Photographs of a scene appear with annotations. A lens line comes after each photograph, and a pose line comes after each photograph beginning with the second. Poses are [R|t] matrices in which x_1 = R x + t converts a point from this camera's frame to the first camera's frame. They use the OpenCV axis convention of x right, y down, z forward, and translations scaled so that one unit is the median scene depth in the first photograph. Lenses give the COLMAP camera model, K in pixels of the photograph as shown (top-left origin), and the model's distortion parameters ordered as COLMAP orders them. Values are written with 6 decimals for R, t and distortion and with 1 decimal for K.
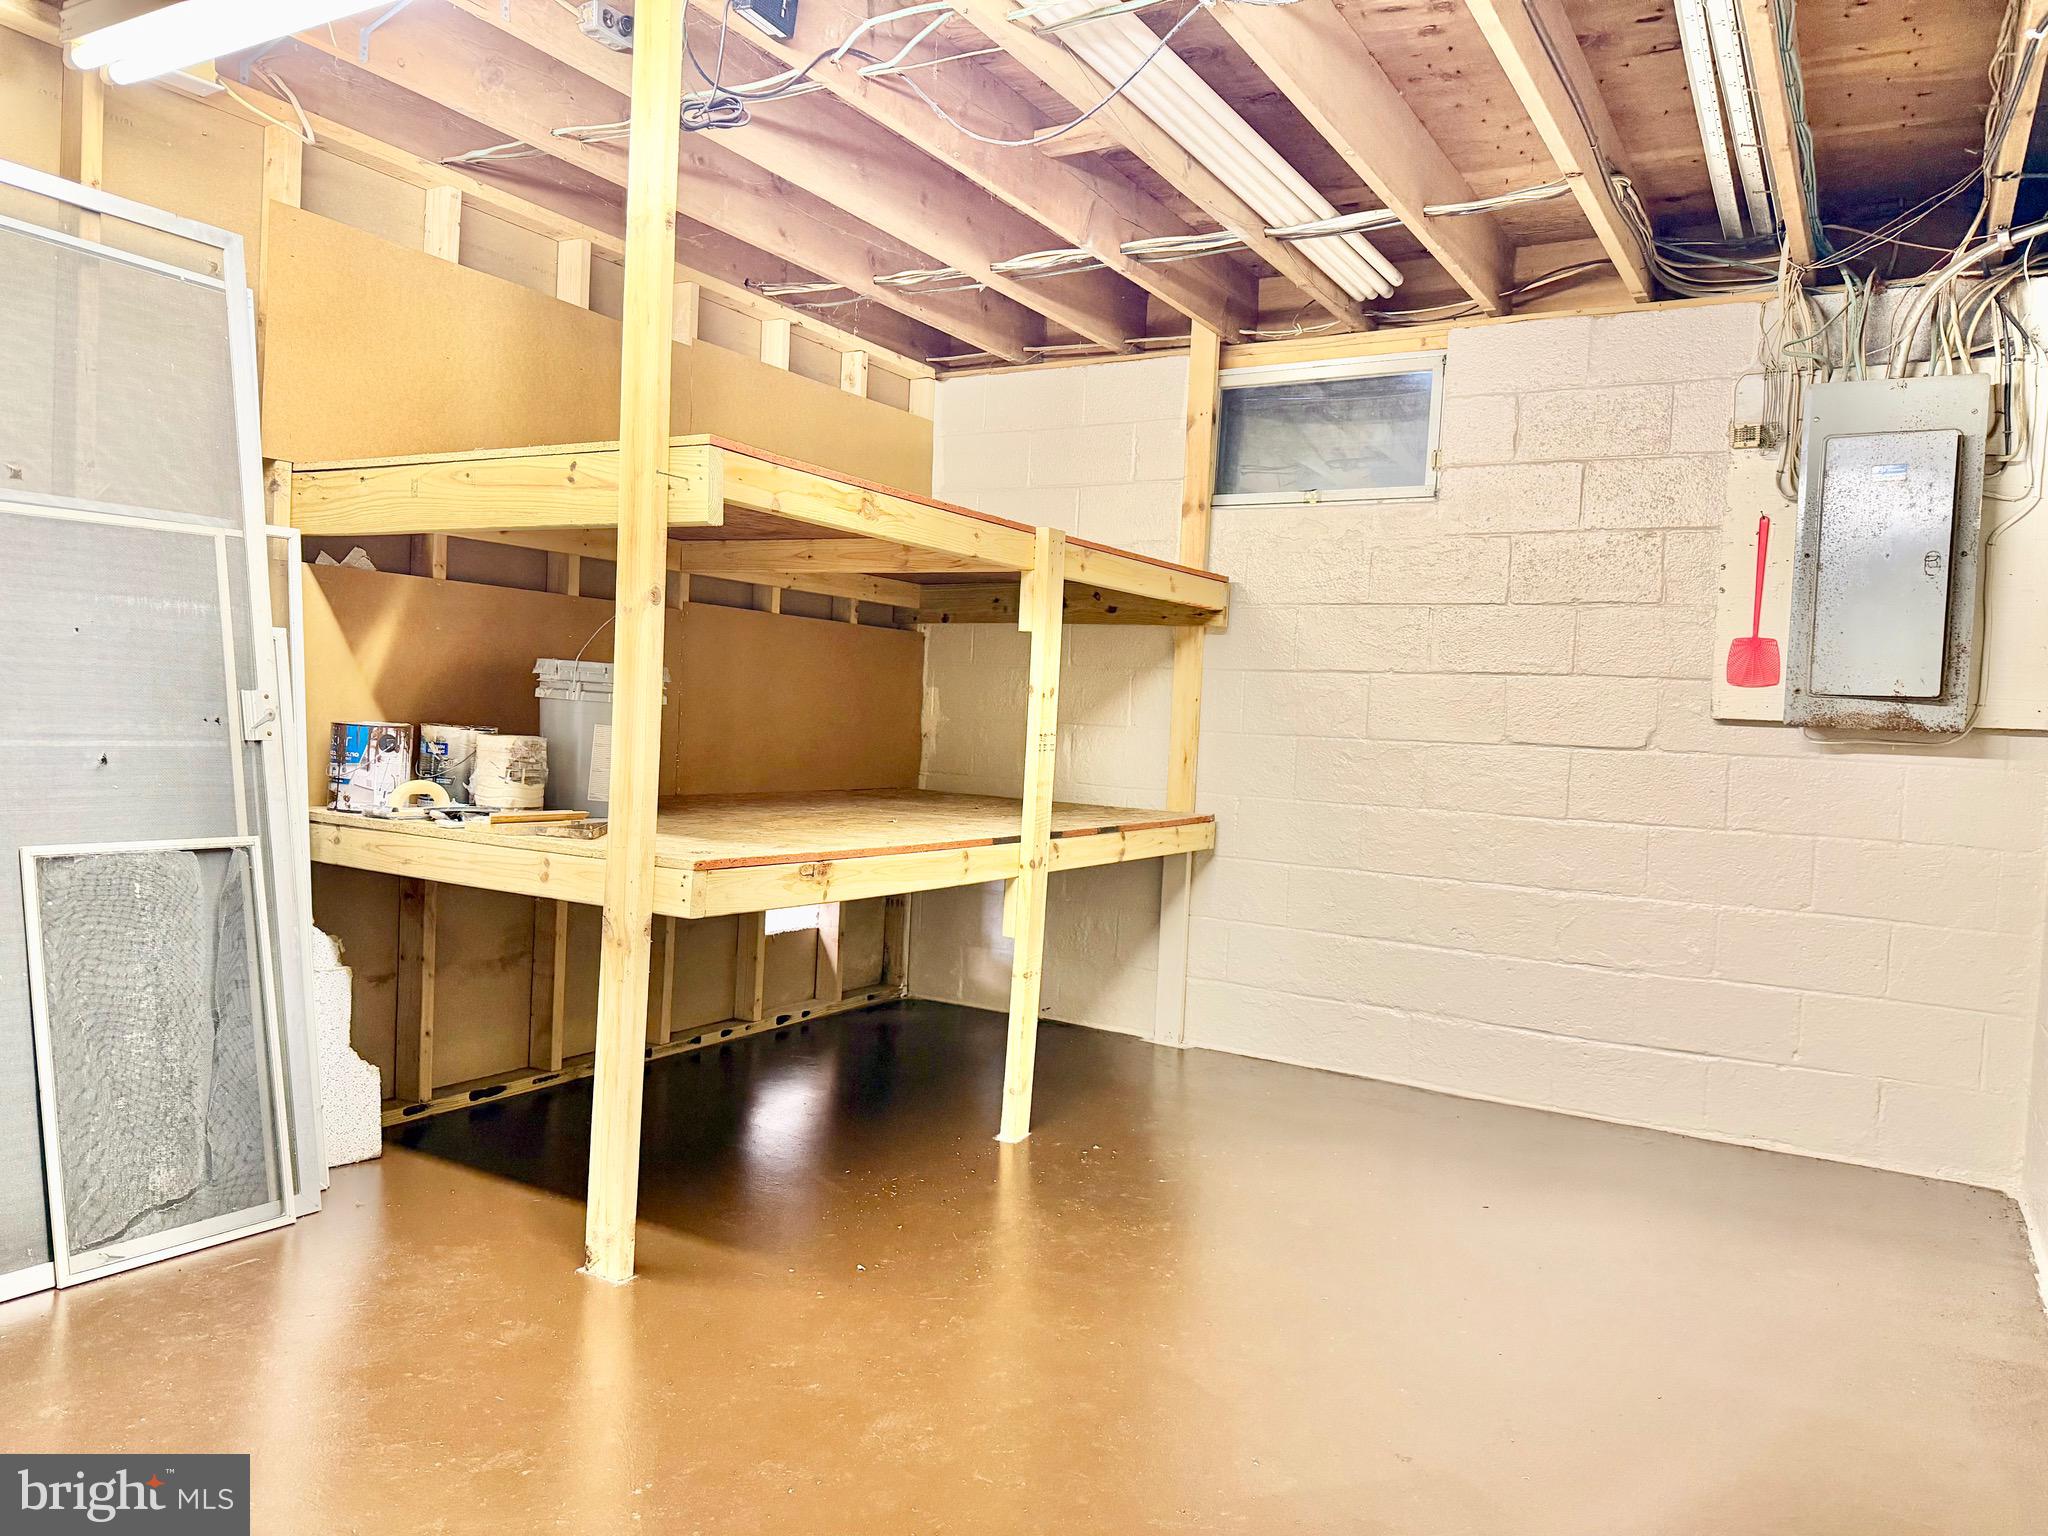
lens RADIAL K [[1454.7, 0, 1021.2], [0, 1454.7, 769.4], [0, 0, 1]] dist [0.093739, -0.086205]
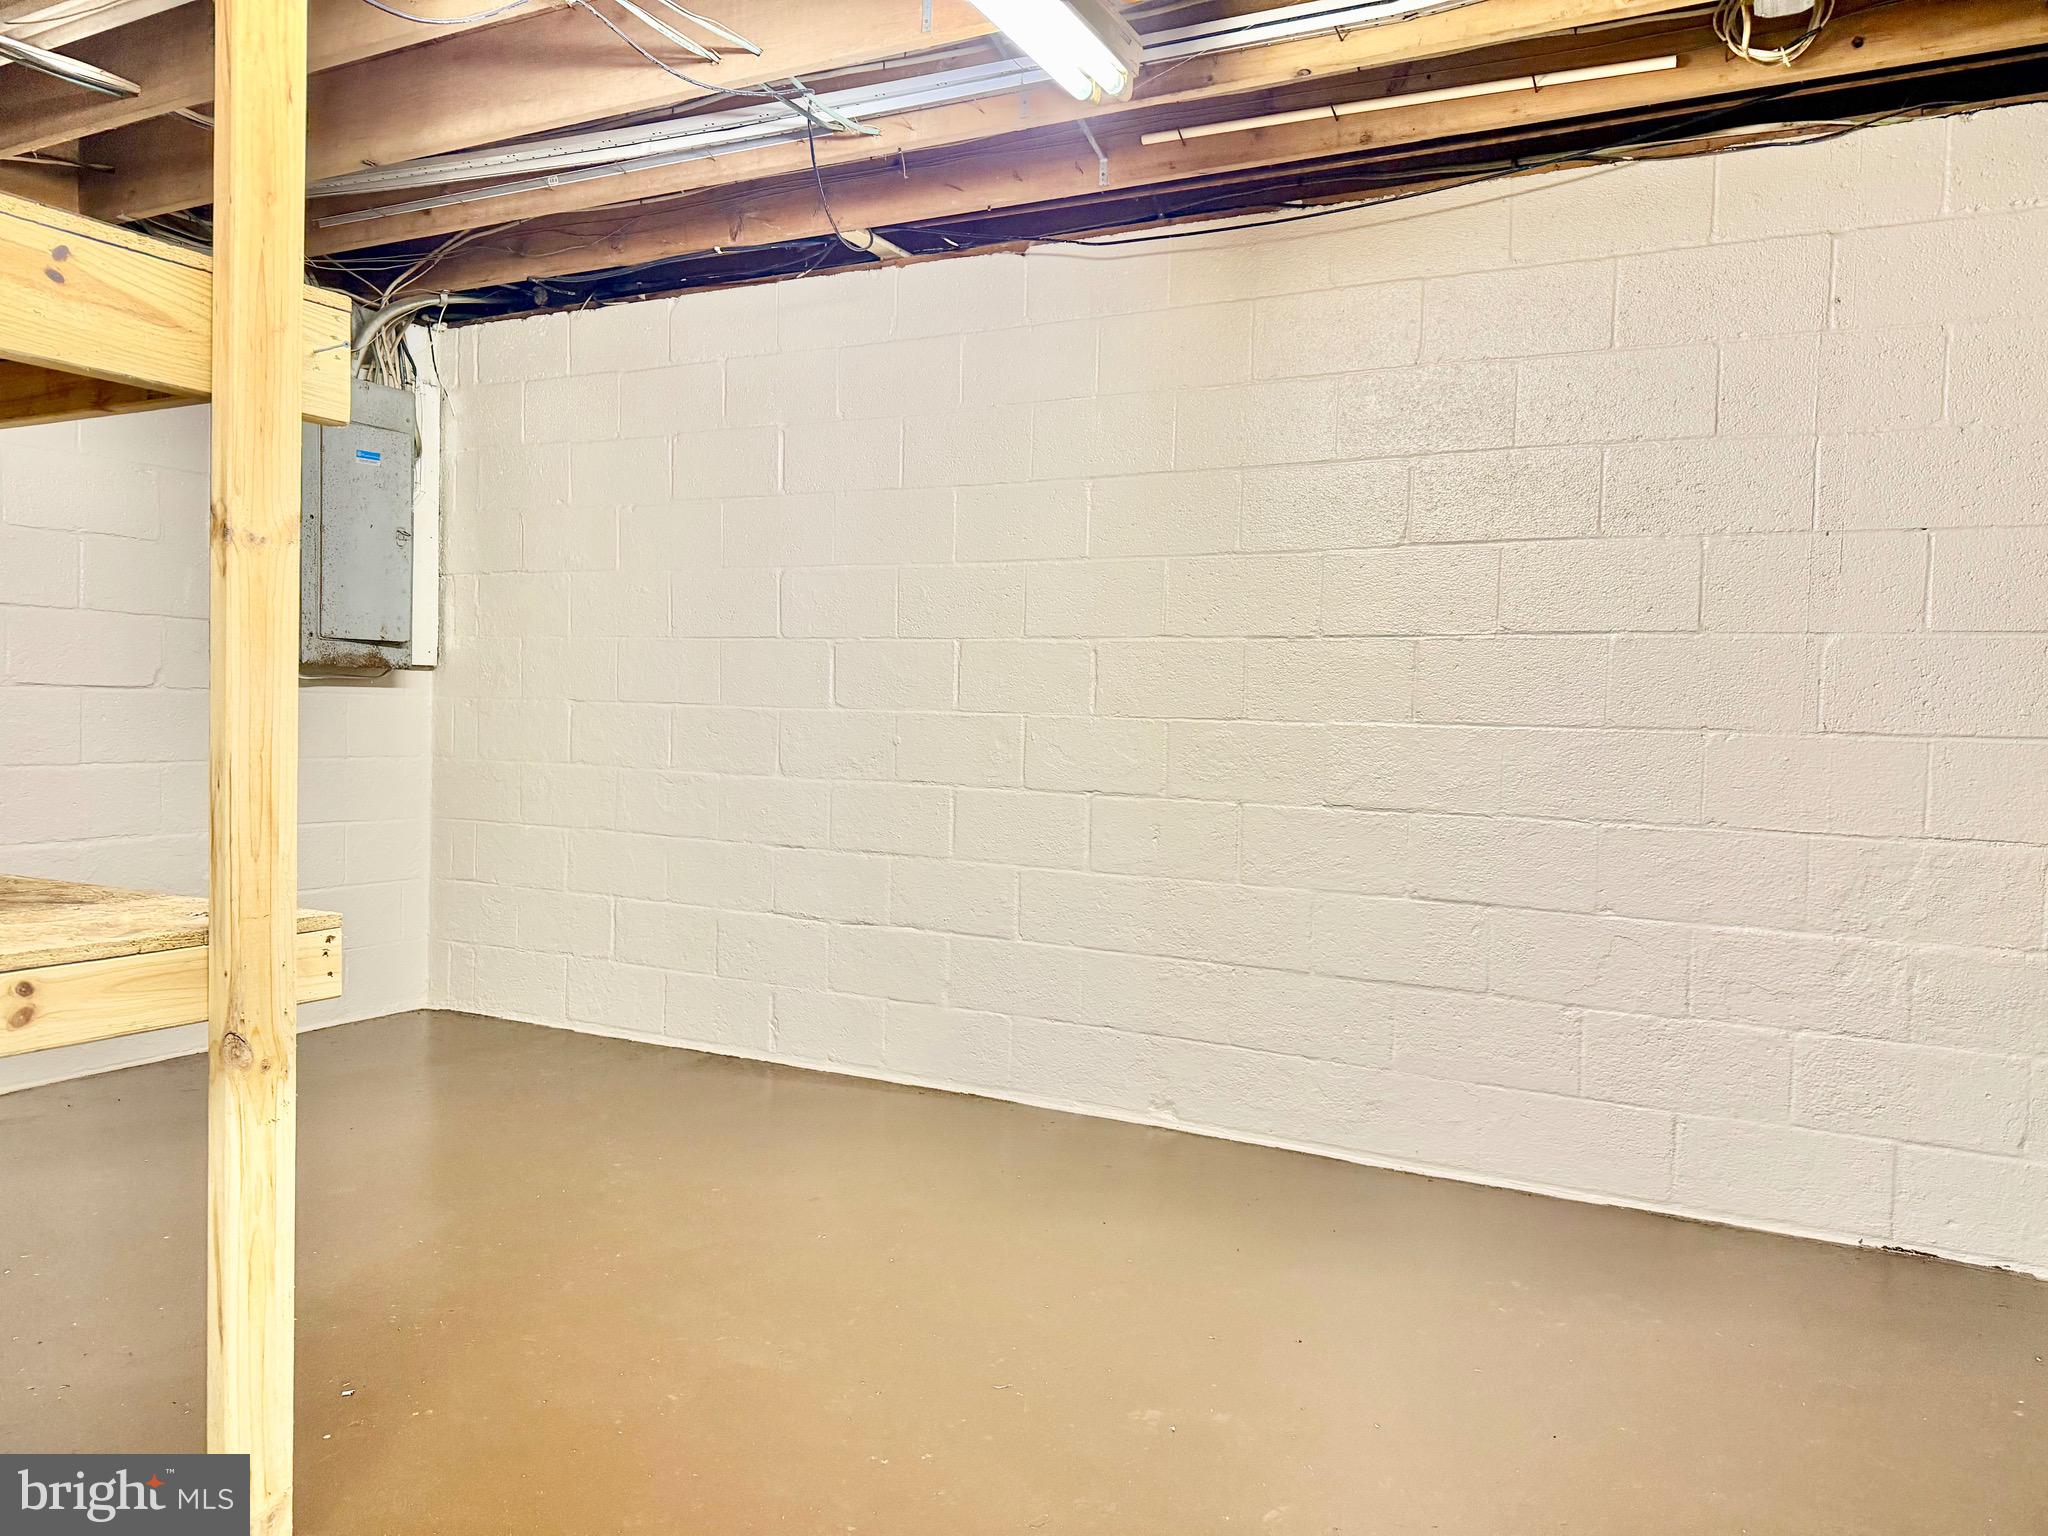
lens RADIAL K [[1454.7, 0, 1023.8], [0, 1454.7, 769.6], [0, 0, 1]] dist [0.093739, -0.086205]
pose [[-0.050980, -0.090823, 0.994561, -0.679742], [0.012327, 0.995723, 0.091561, -0.047548], [-0.998624, 0.016928, -0.049642, 0.516412]]
